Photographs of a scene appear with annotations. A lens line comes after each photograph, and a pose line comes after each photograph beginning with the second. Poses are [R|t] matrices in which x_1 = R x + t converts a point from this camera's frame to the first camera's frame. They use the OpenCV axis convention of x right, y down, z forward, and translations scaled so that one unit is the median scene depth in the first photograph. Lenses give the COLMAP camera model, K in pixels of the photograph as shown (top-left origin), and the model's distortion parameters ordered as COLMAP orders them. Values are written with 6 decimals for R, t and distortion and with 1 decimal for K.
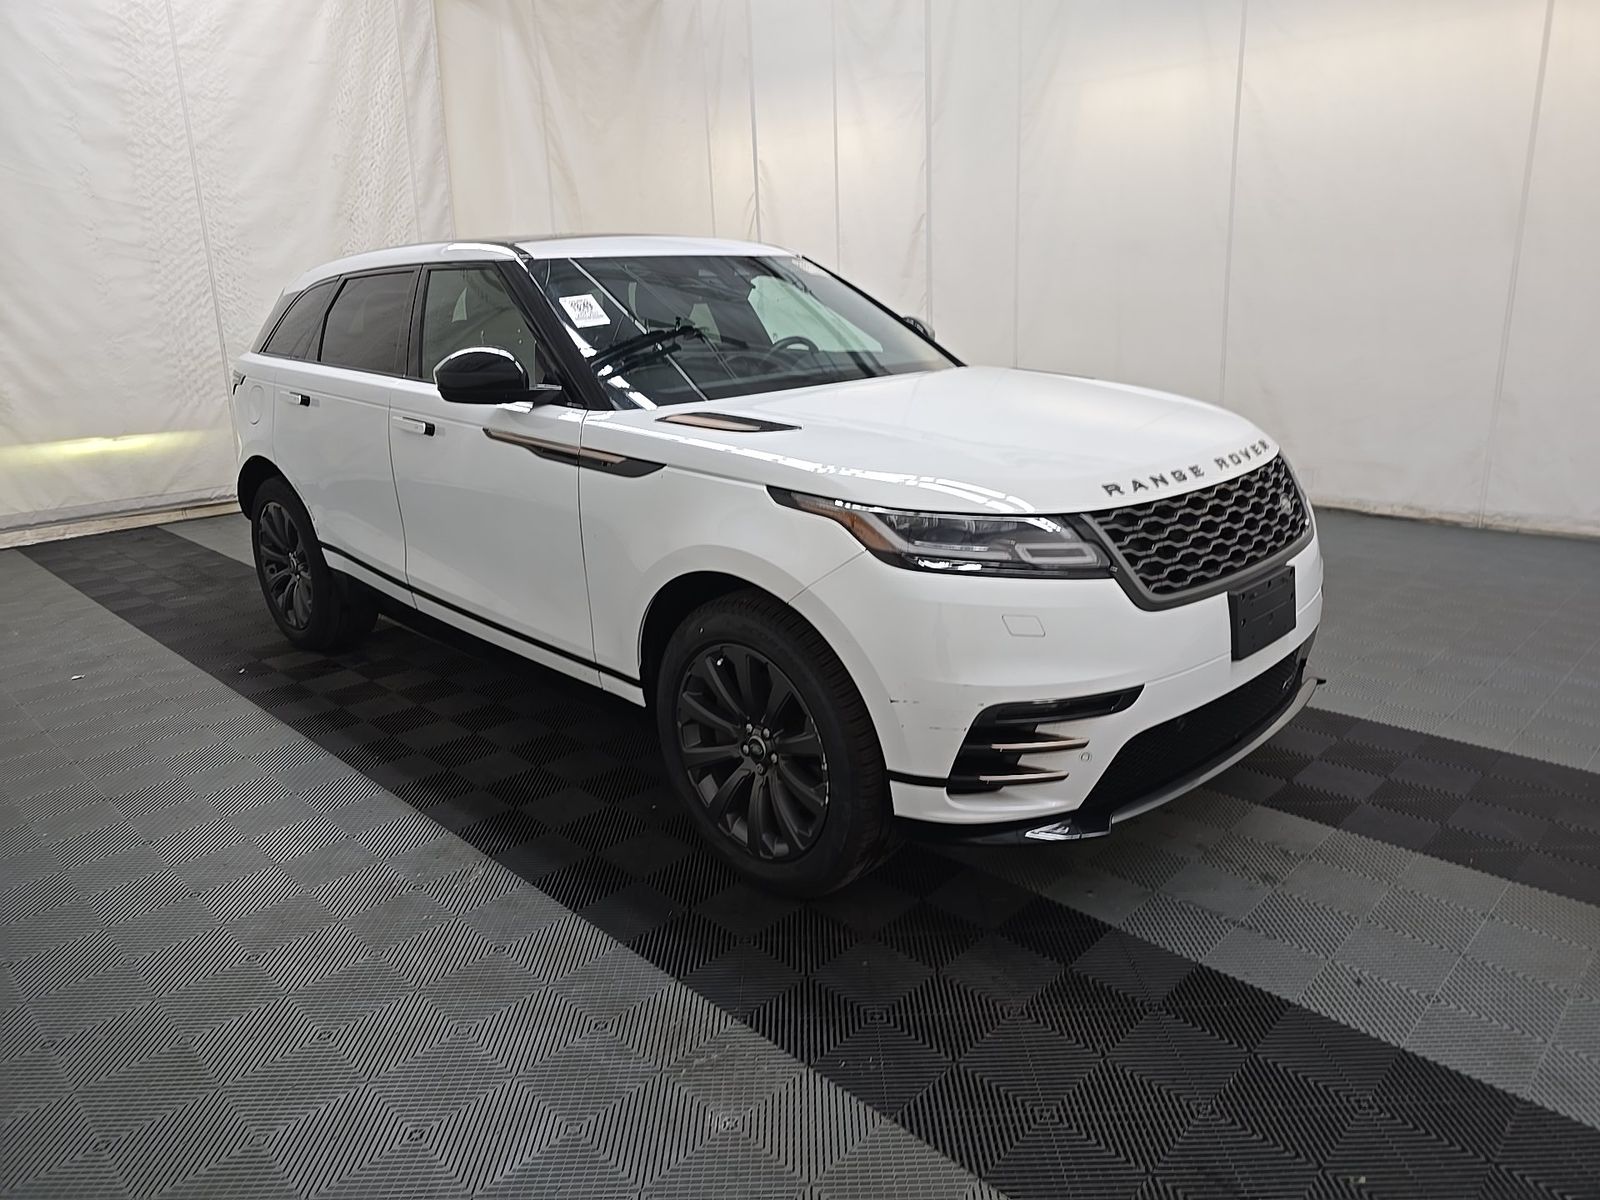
lens RADIAL K [[1086.6, 0, 792.9], [0, 1086.6, 580.0], [0, 0, 1]] dist [0.037863, -0.038657]
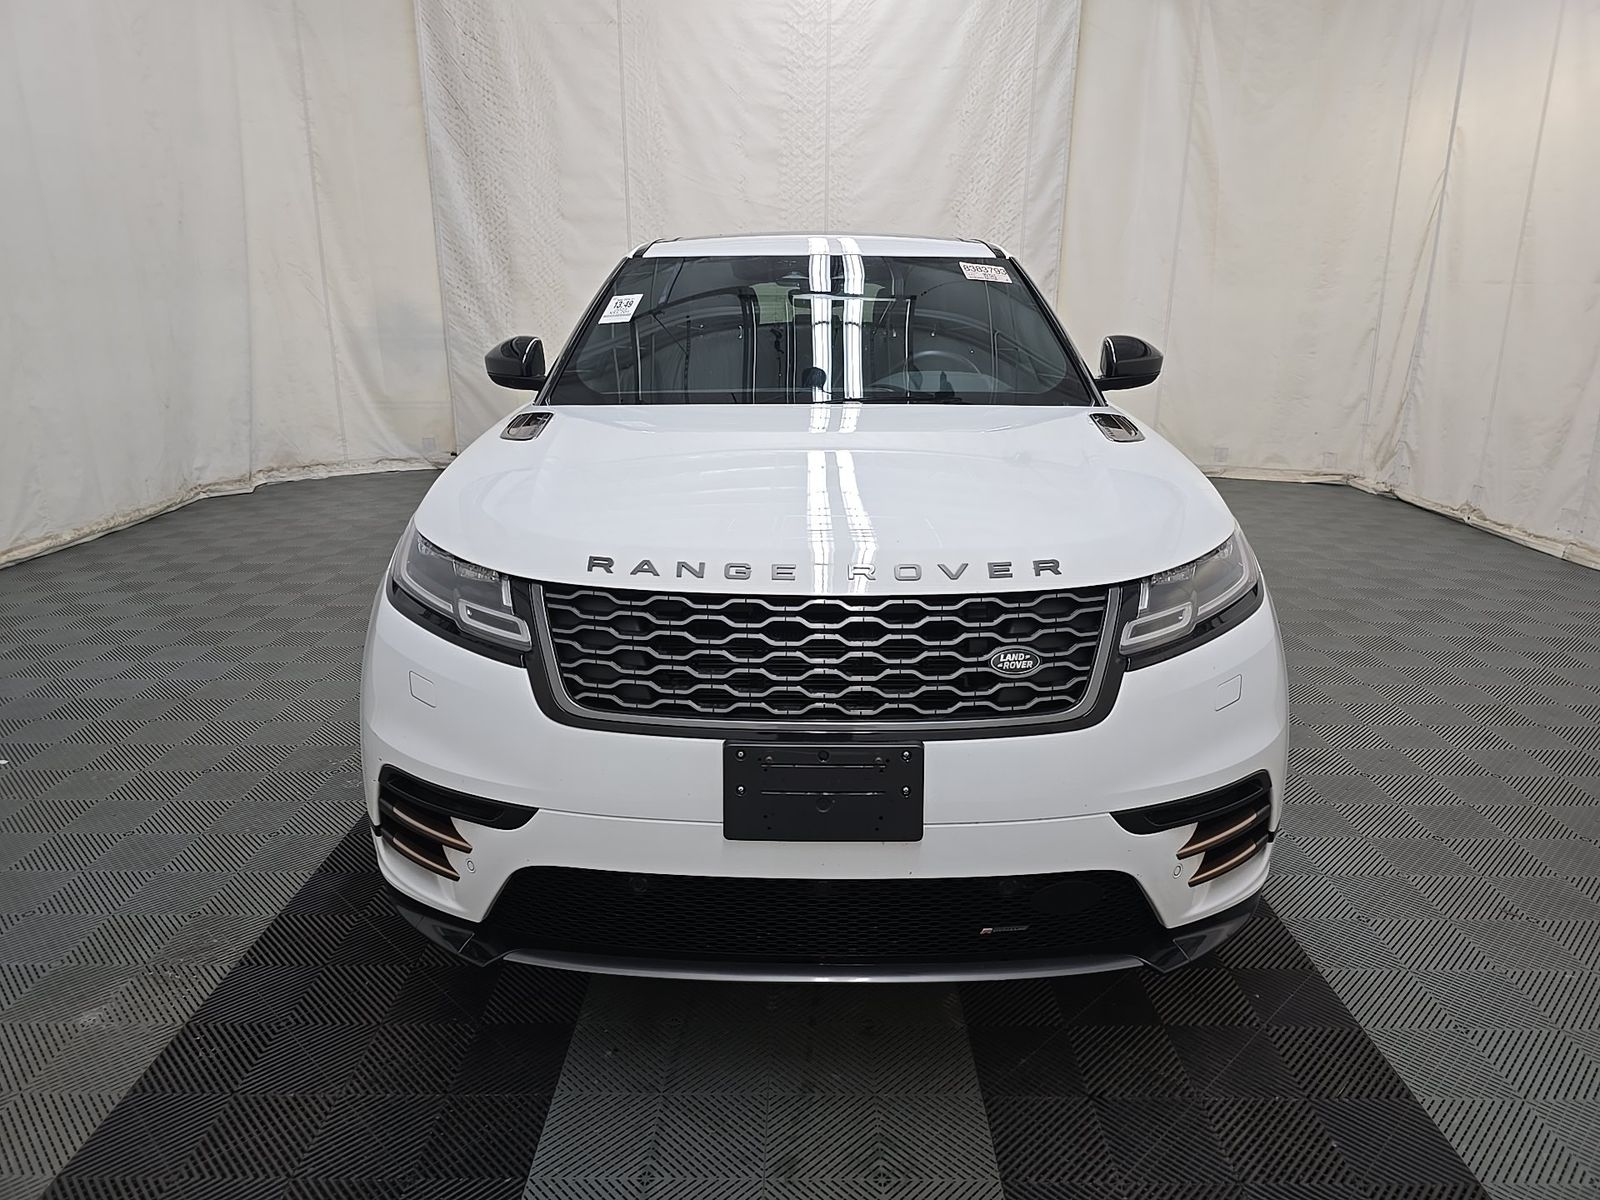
lens RADIAL K [[1086.6, 0, 792.9], [0, 1086.6, 580.0], [0, 0, 1]] dist [0.037863, -0.038657]
pose [[0.694167, 0.216887, -0.686362, 0.320872], [-0.210546, 0.973003, 0.094524, -0.060386], [0.688334, 0.078895, 0.721091, 0.181003]]
